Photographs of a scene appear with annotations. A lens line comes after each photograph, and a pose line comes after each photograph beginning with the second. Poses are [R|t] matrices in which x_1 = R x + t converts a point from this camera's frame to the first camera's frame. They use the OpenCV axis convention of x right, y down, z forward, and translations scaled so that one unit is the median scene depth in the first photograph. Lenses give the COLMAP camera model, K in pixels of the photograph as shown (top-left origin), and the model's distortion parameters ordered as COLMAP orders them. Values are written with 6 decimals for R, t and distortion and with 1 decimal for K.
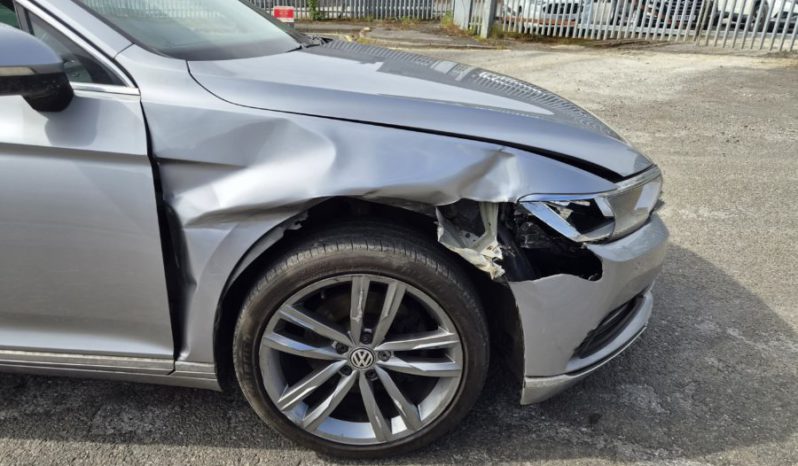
lens RADIAL K [[541.4, 0, 389.7], [0, 541.4, 237.4], [0, 0, 1]] dist [0.036504, -0.004760]
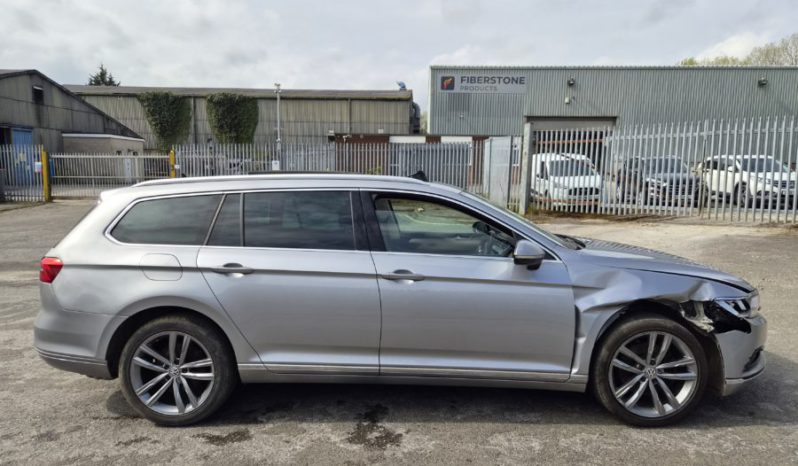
lens RADIAL K [[535.2, 0, 399.0], [0, 535.2, 233.0], [0, 0, 1]] dist [0.063149, -0.050814]
pose [[0.999700, -0.023053, 0.008328, -1.096945], [0.024495, 0.952176, -0.304566, 0.328243], [-0.000909, 0.304679, 0.952455, -1.325844]]
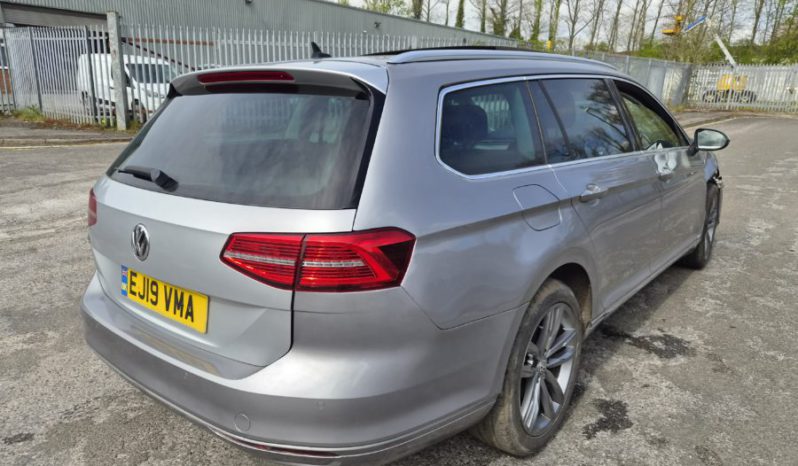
lens RADIAL K [[535.2, 0, 399.0], [0, 535.2, 233.0], [0, 0, 1]] dist [0.063149, -0.050814]
pose [[0.588781, -0.212771, 0.779785, -3.354849], [0.321924, 0.946643, 0.015229, -0.331226], [-0.741419, 0.242065, 0.625862, 0.344894]]
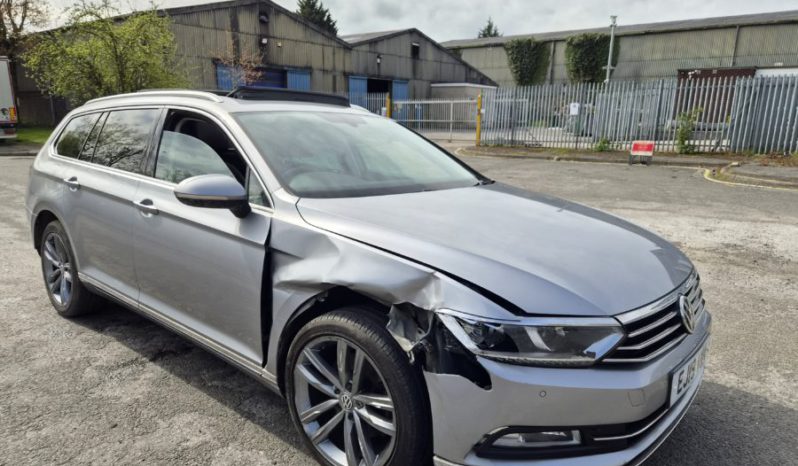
lens RADIAL K [[535.2, 0, 399.0], [0, 535.2, 233.0], [0, 0, 1]] dist [0.063149, -0.050814]
pose [[0.790236, 0.114280, -0.602052, 0.855520], [-0.244645, 0.959603, -0.138965, -0.041248], [0.561850, 0.257104, 0.786271, -0.156830]]
